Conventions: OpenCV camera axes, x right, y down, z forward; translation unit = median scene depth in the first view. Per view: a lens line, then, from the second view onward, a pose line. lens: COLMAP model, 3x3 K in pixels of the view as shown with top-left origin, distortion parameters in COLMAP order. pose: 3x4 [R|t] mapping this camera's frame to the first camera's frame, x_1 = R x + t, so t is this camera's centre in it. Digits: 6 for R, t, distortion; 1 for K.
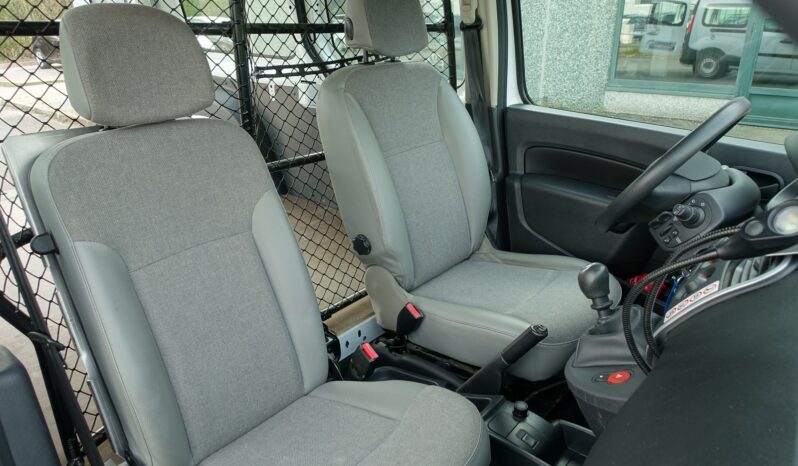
lens RADIAL K [[546.0, 0, 398.5], [0, 546.0, 234.1], [0, 0, 1]] dist [-0.009374, -0.001447]
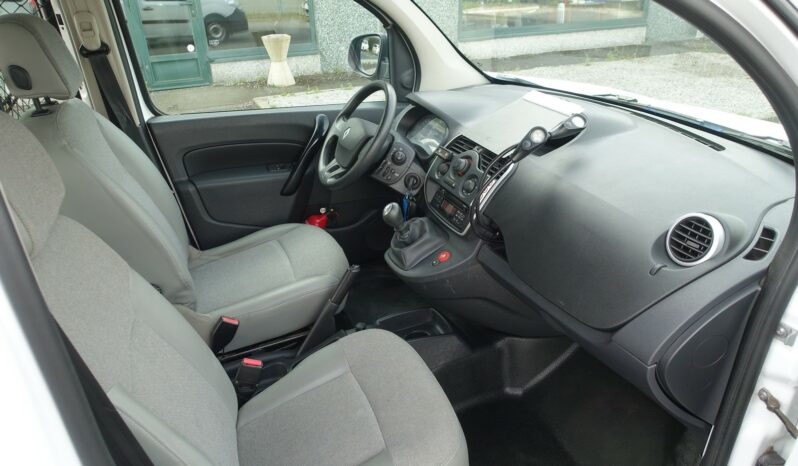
lens RADIAL K [[546.0, 0, 398.8], [0, 546.0, 232.1], [0, 0, 1]] dist [-0.009374, -0.001447]
pose [[0.474652, -0.391179, 0.788470, -0.496171], [0.351636, 0.905494, 0.237555, -0.131450], [-0.806882, 0.164499, 0.567347, 0.072863]]
